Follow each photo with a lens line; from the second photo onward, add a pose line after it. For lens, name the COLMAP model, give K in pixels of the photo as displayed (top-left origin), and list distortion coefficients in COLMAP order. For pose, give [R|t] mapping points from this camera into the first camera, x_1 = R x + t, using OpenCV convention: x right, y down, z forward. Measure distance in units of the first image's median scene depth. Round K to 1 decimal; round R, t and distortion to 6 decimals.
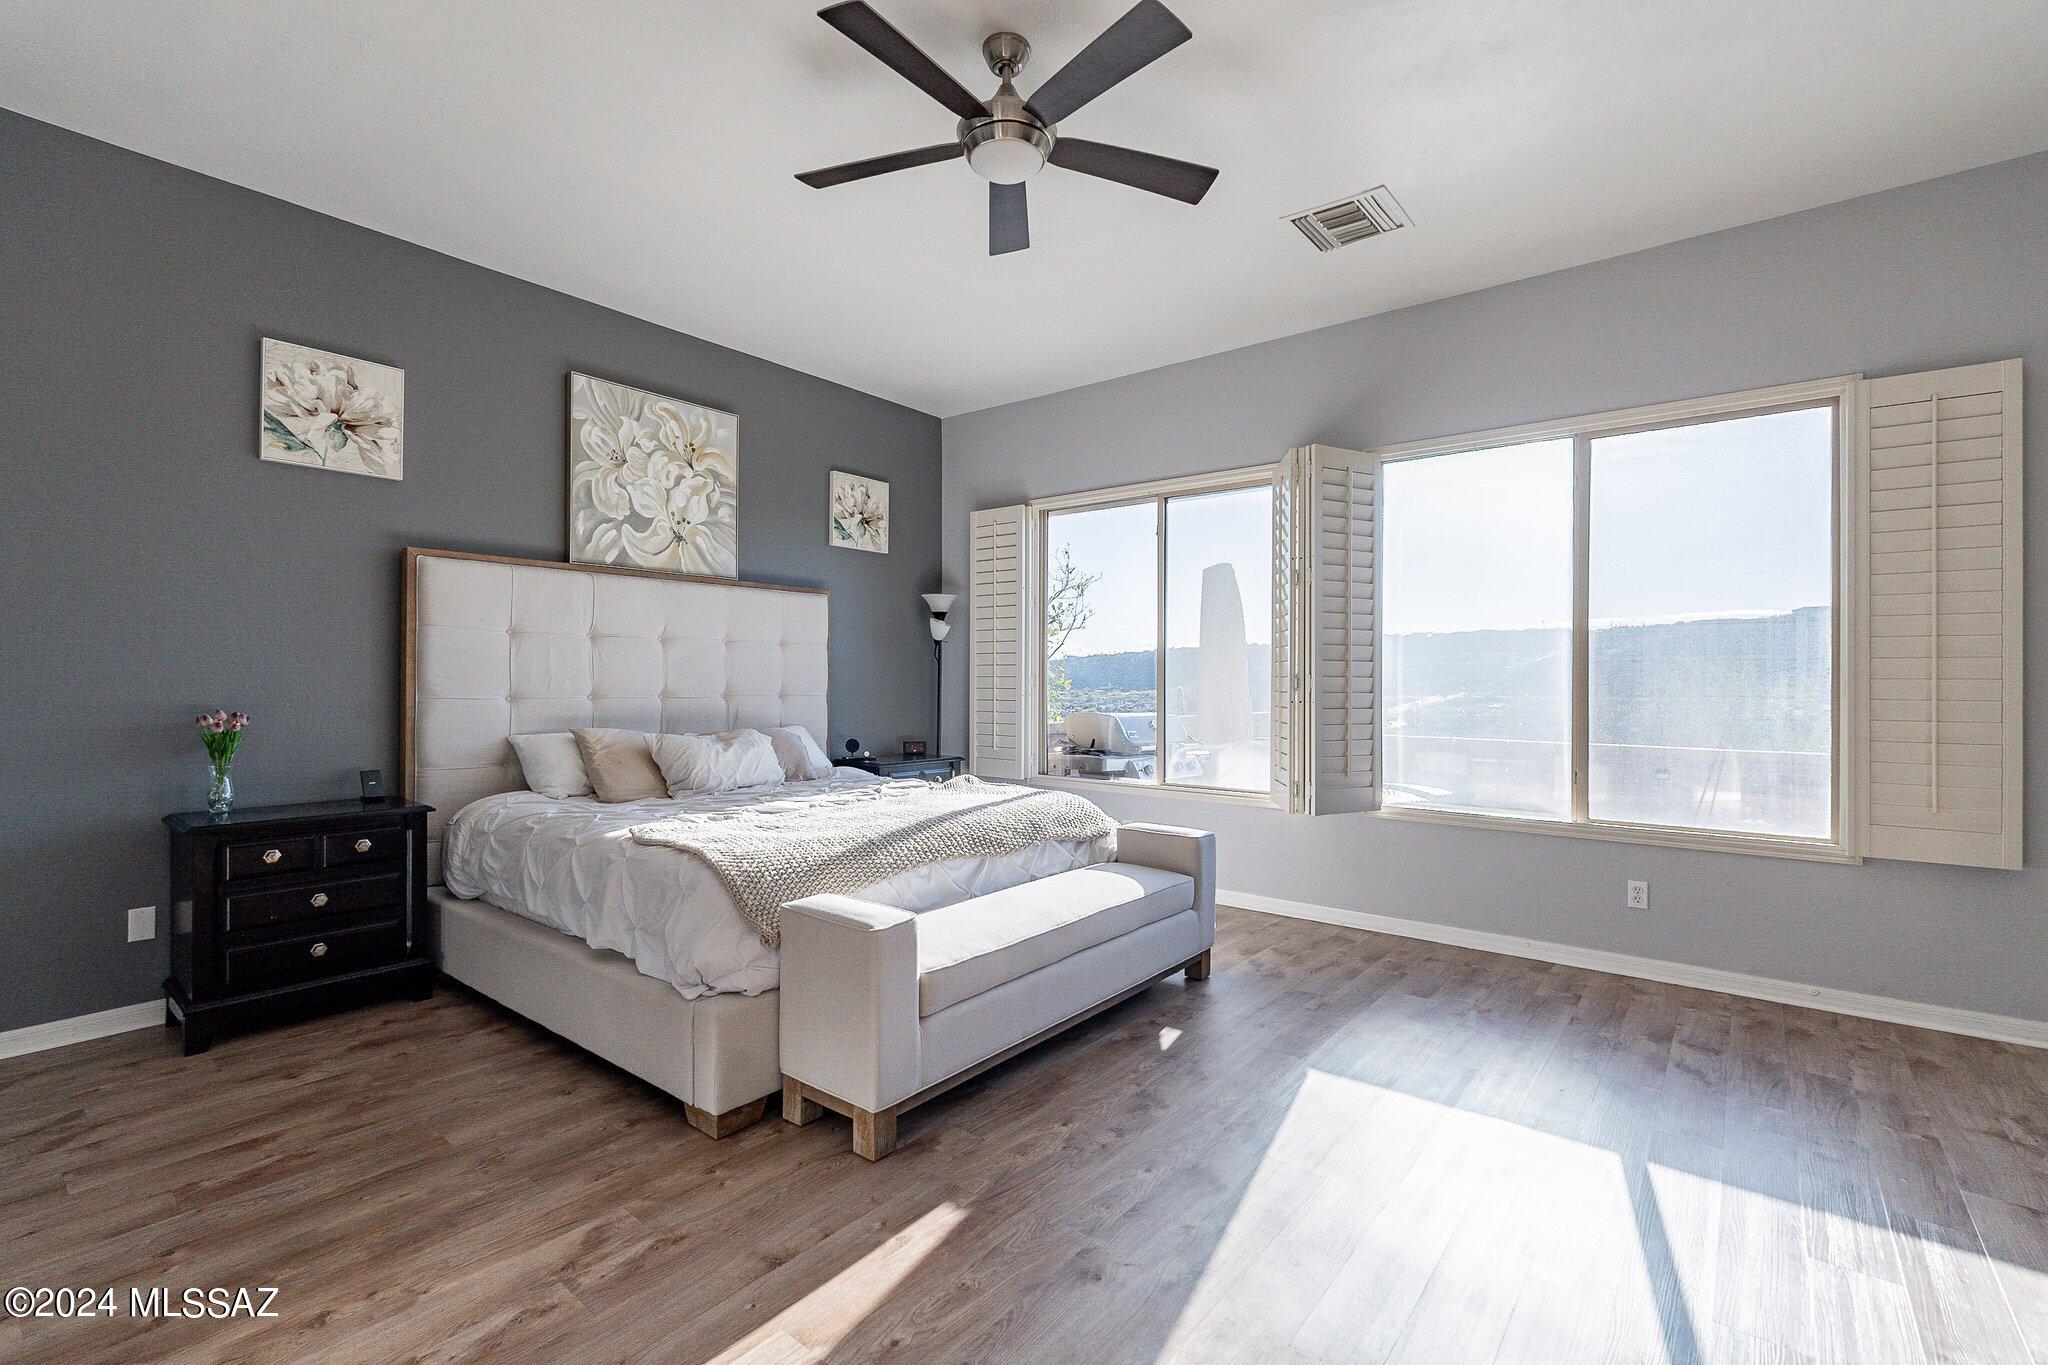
lens RADIAL K [[899.7, 0, 1020.8], [0, 899.7, 682.4], [0, 0, 1]] dist [-0.000159, -0.000645]
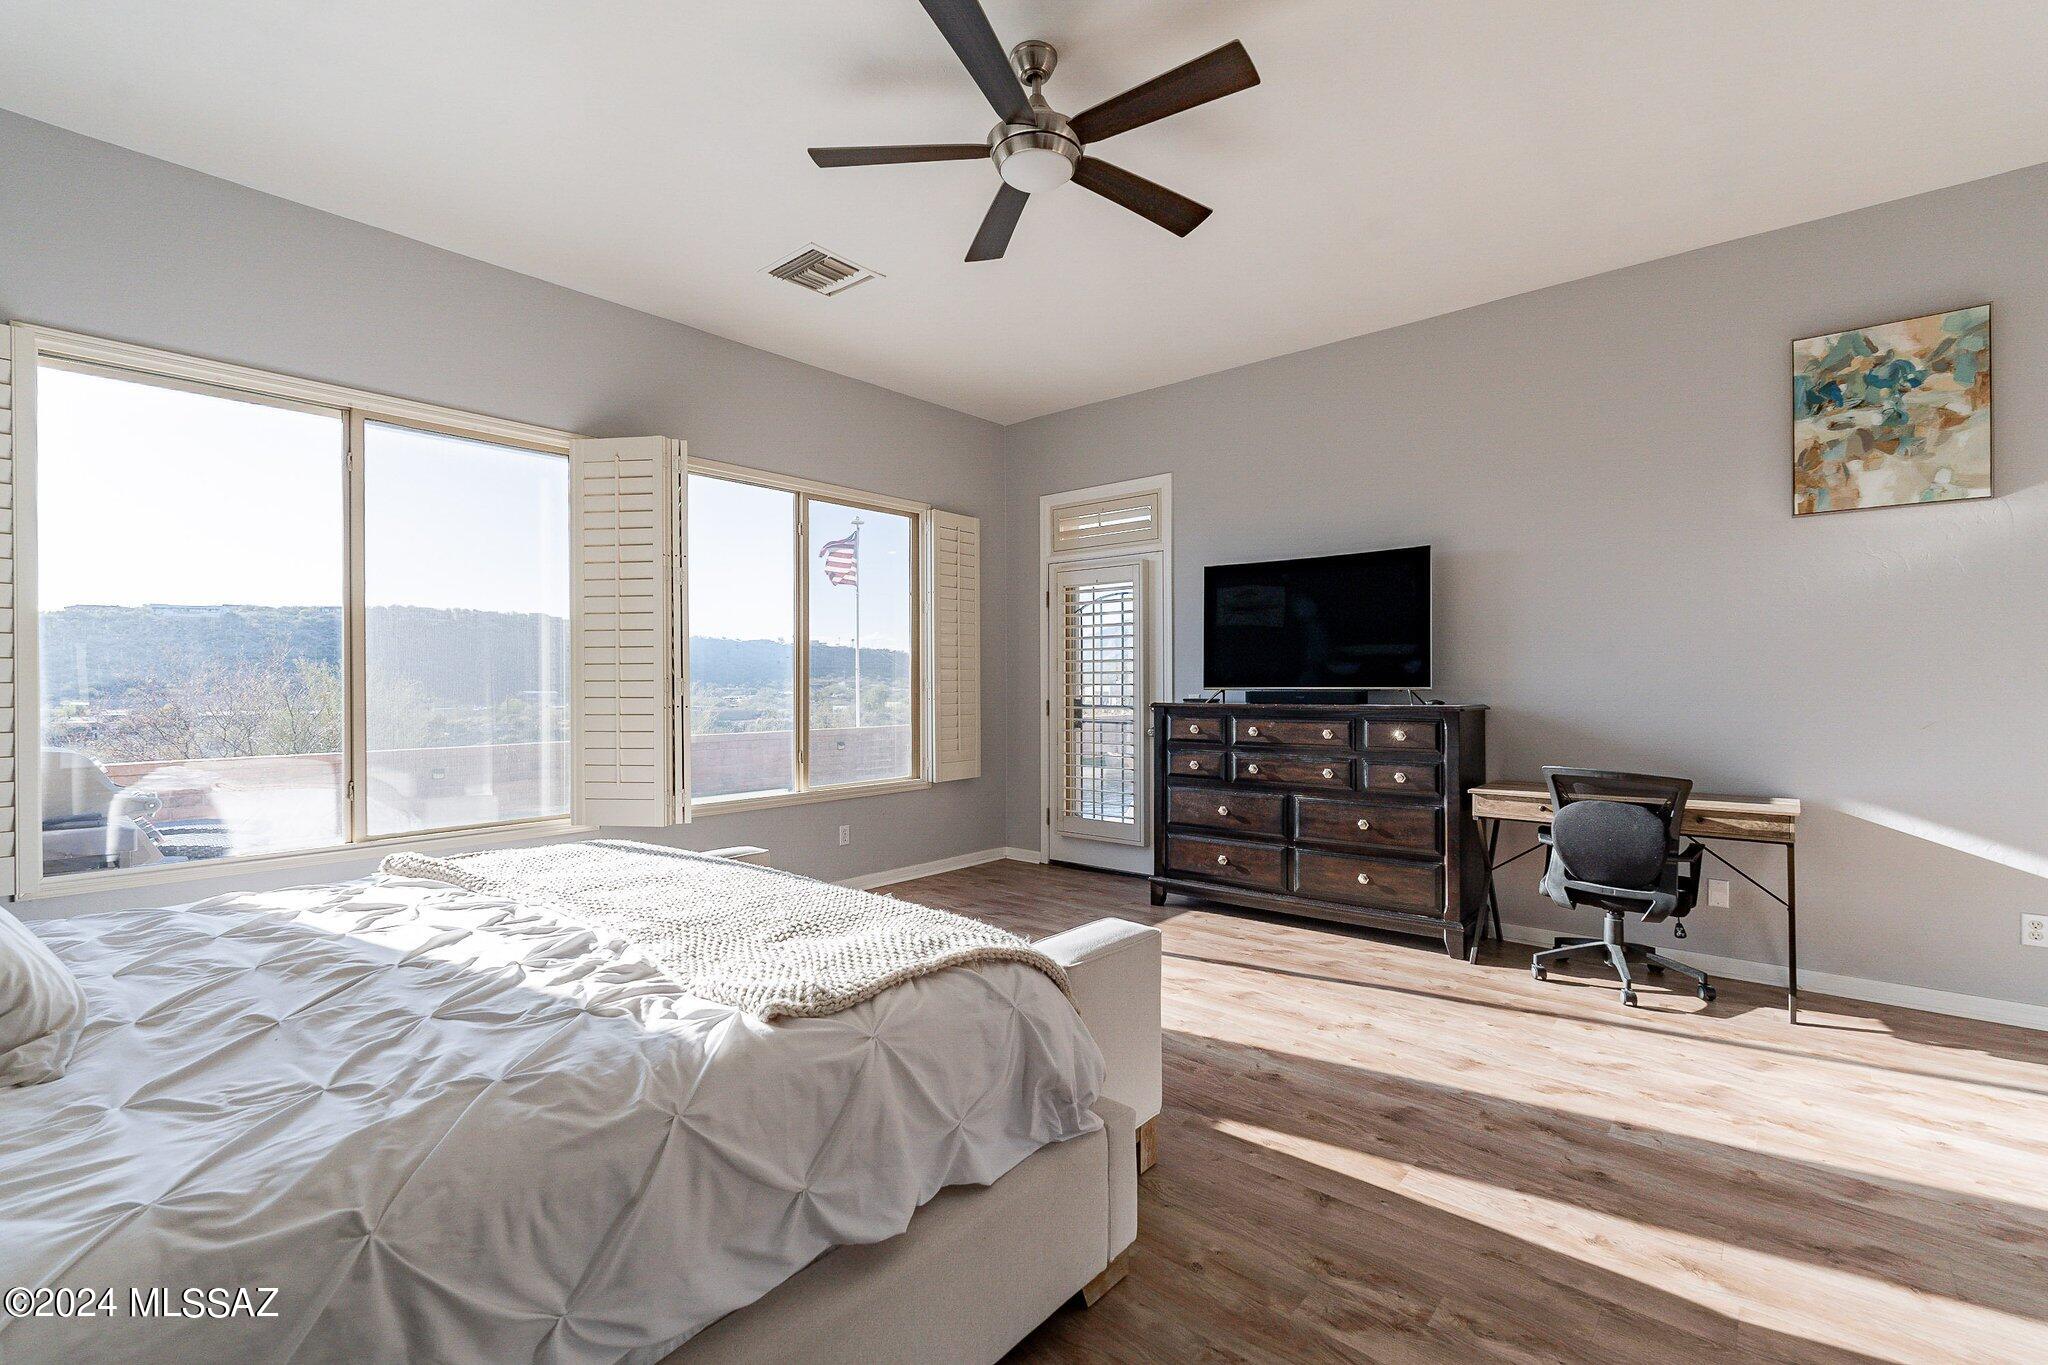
lens RADIAL K [[894.6, 0, 1019.4], [0, 894.6, 704.5], [0, 0, 1]] dist [-0.001694, -0.000170]
pose [[0.042112, -0.028531, 0.998705, -1.202873], [0.008228, 0.999568, 0.028208, -0.012037], [-0.999079, 0.007030, 0.042329, 1.147825]]
